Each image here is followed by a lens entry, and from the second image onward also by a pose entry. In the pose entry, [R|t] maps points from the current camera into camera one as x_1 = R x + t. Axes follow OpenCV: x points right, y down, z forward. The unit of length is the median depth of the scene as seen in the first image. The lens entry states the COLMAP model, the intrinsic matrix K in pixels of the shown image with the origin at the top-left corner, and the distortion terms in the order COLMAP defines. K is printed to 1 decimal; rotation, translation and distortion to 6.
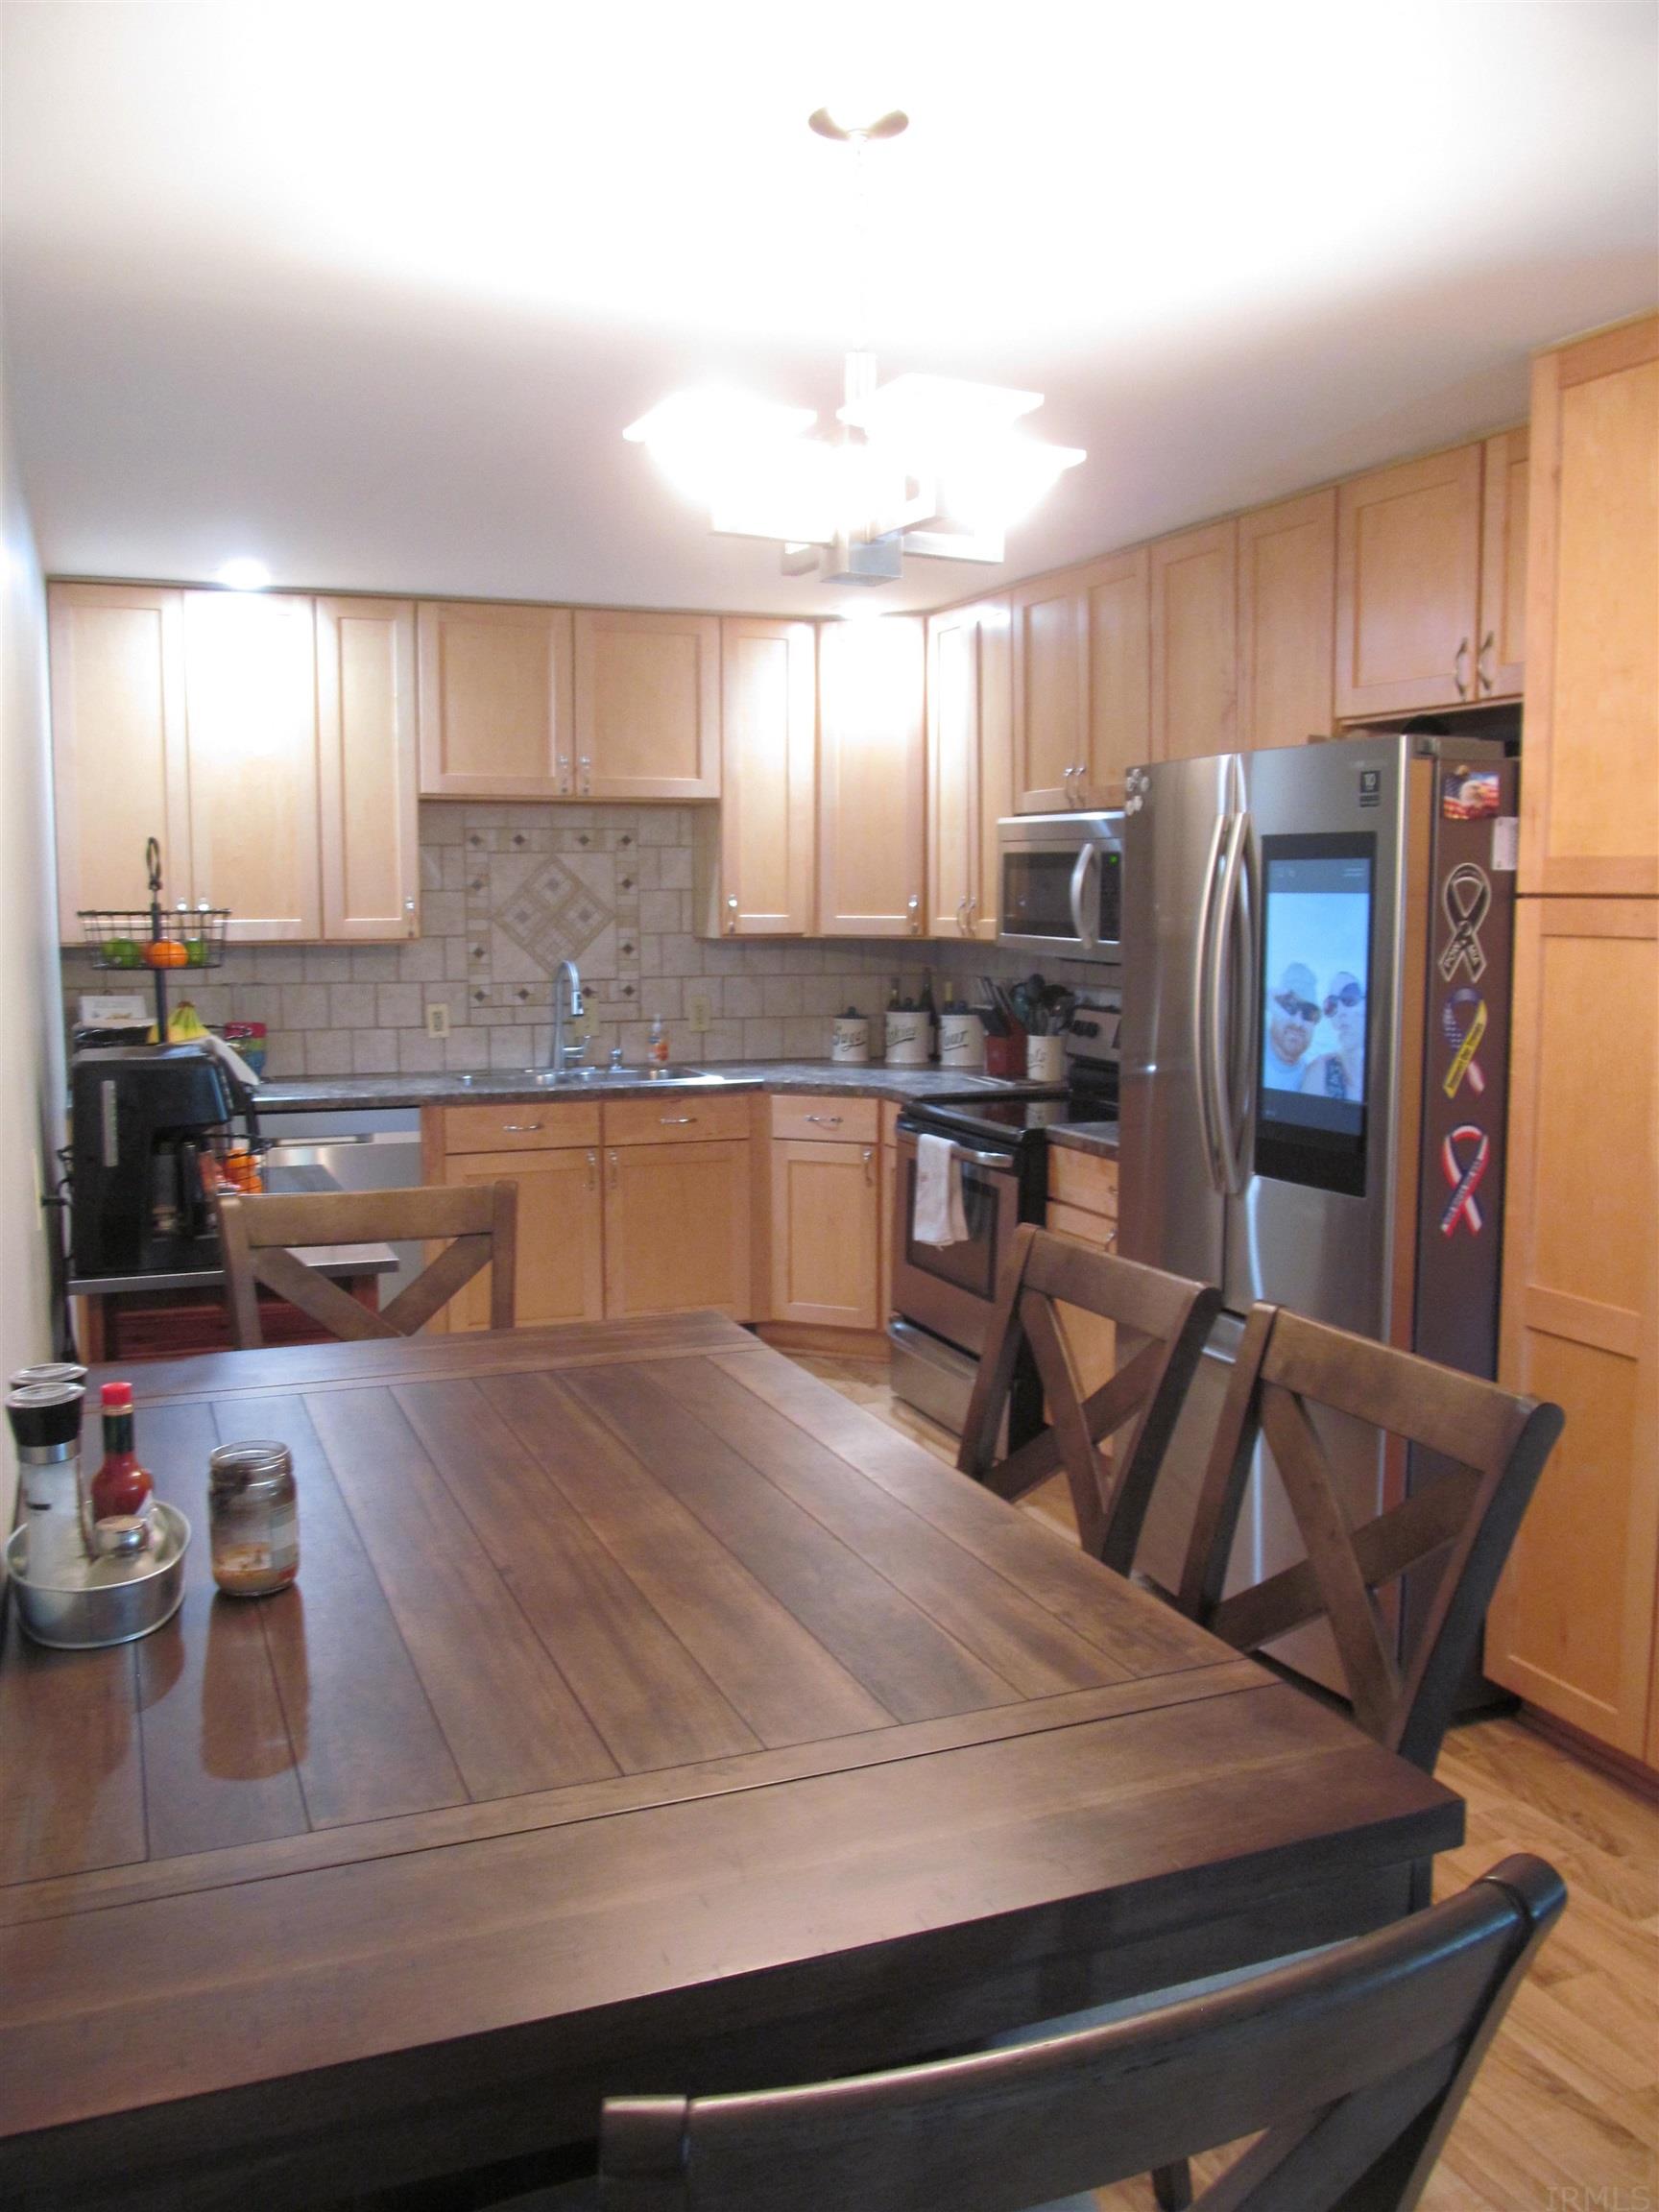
lens RADIAL K [[1815.9, 0, 829.2], [0, 1815.9, 1103.4], [0, 0, 1]] dist [-0.069070, 0.019934]
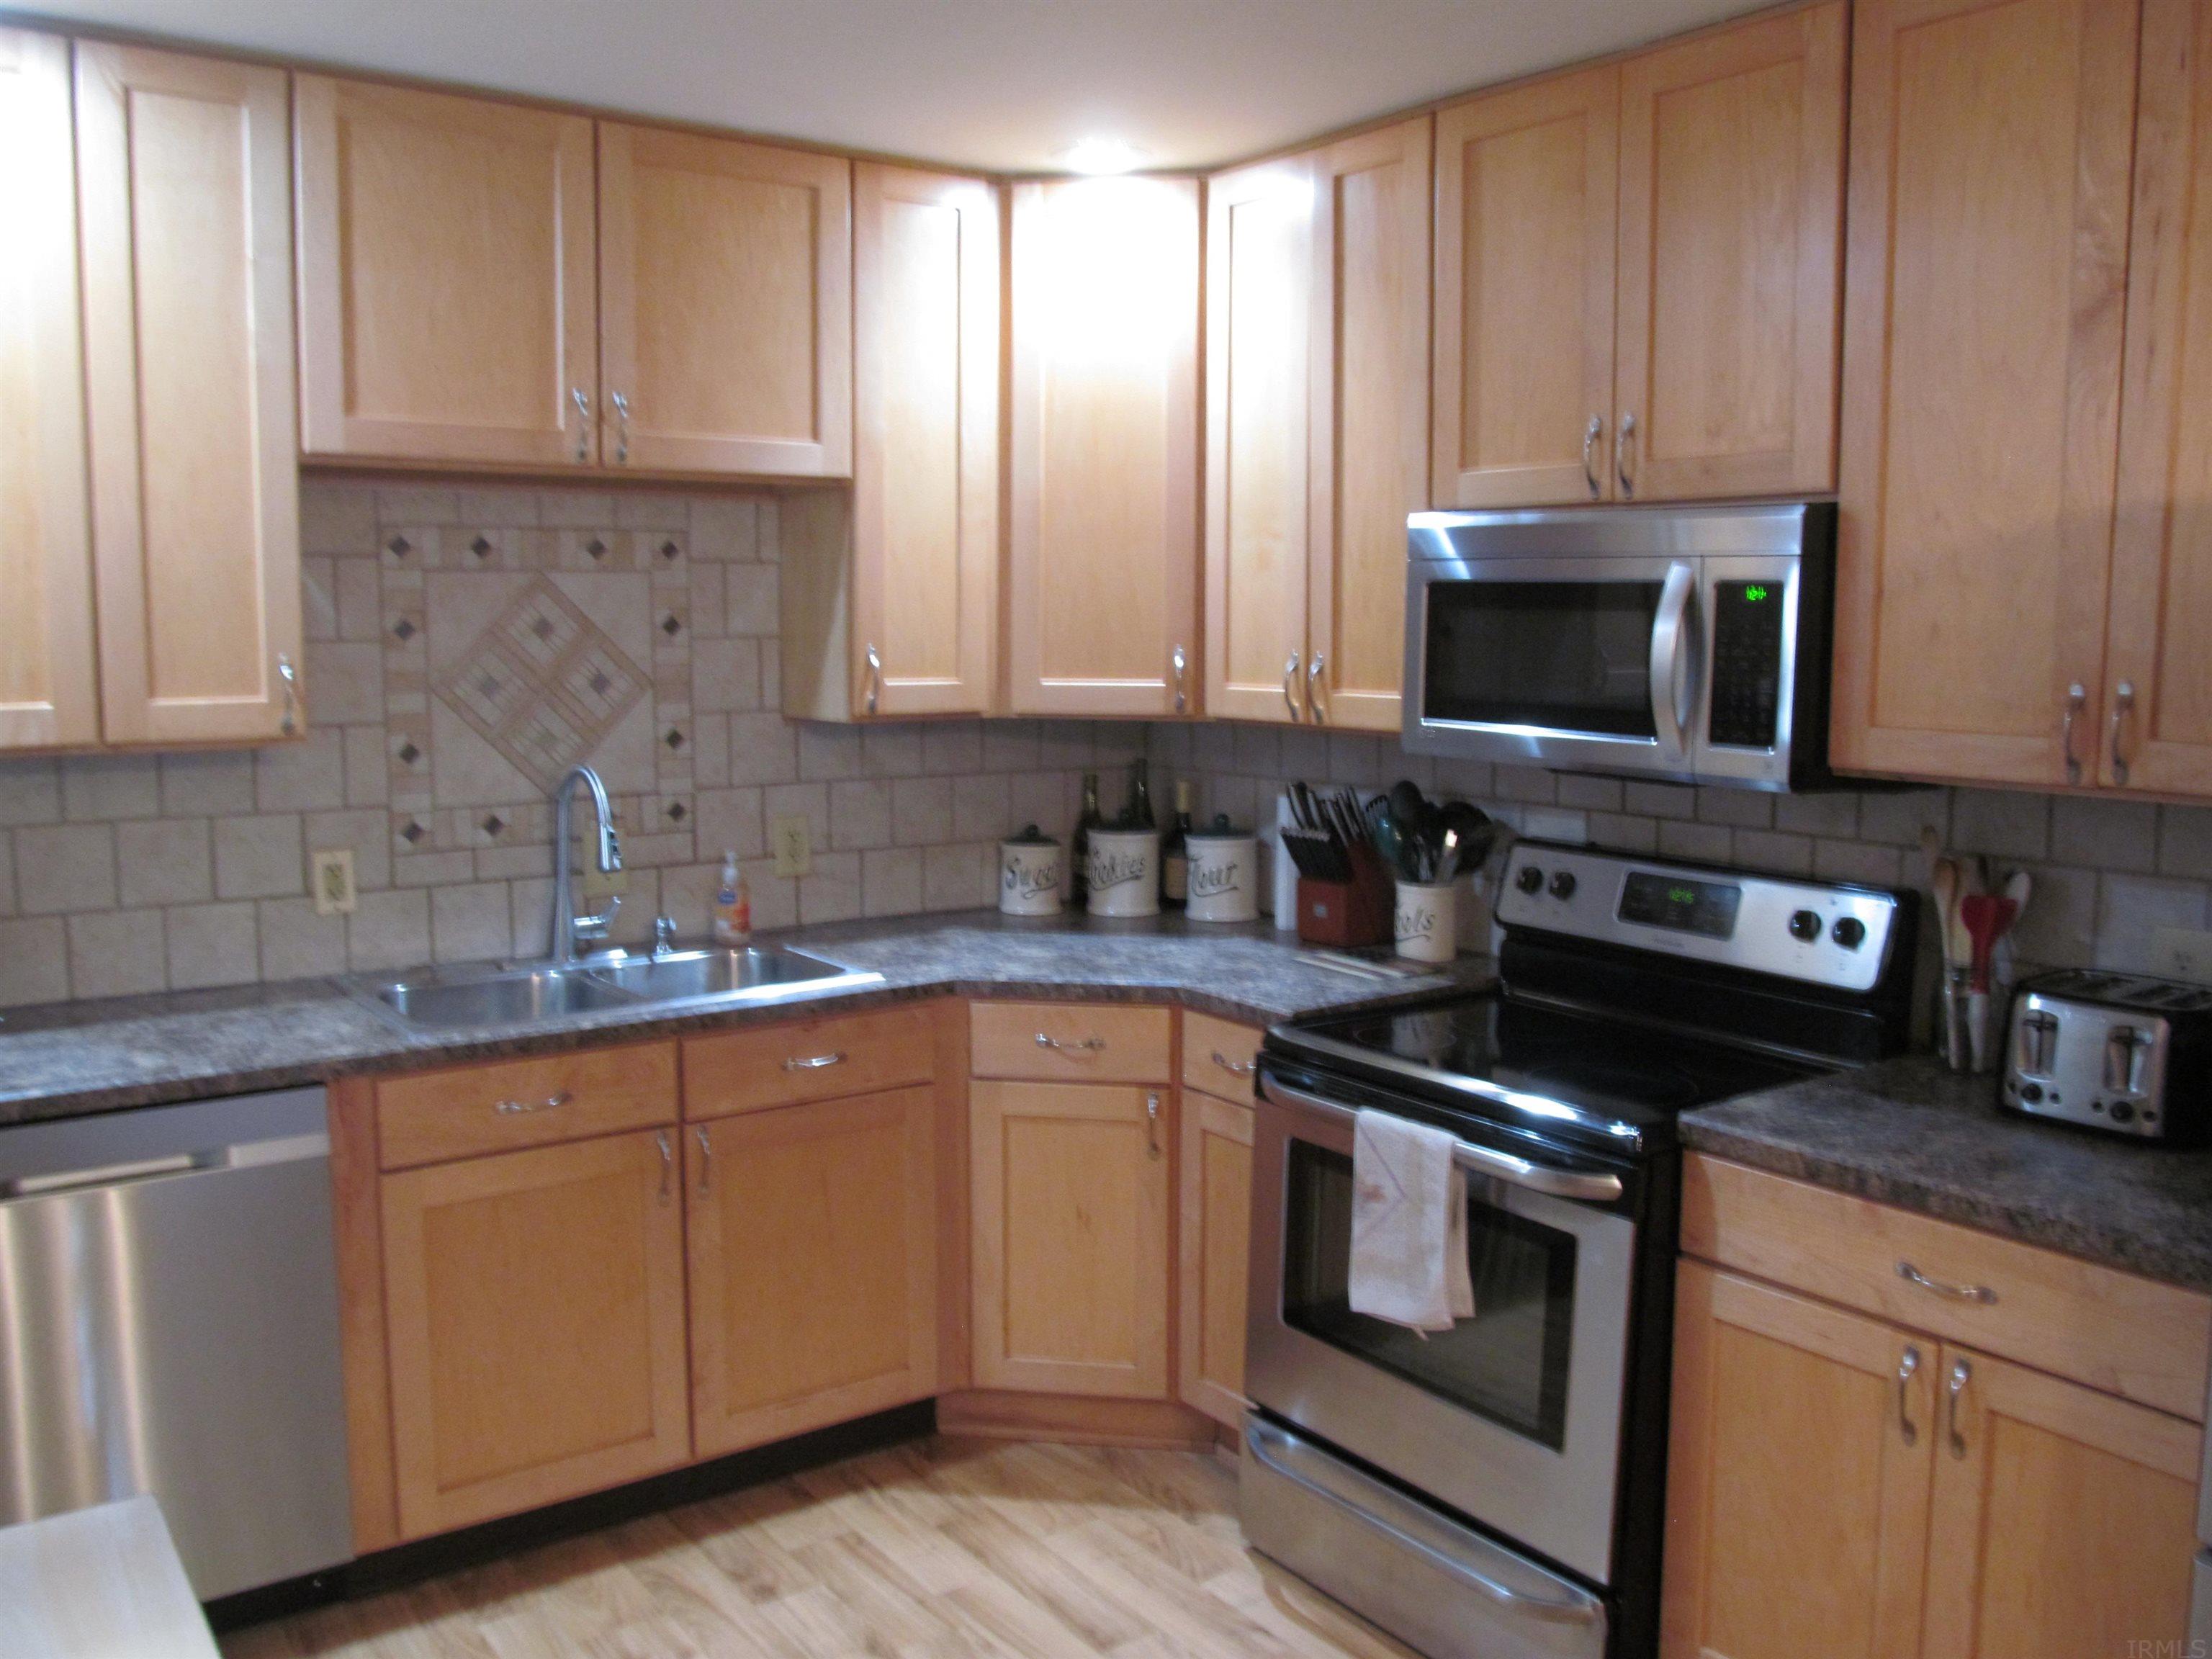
lens RADIAL K [[1815.9, 0, 1109.1], [0, 1815.9, 825.8], [0, 0, 1]] dist [-0.069070, 0.019934]
pose [[0.968540, -0.024176, 0.247682, -0.127591], [0.024492, 0.999698, 0.001809, -0.058871], [-0.247651, 0.004314, 0.968840, 0.435690]]
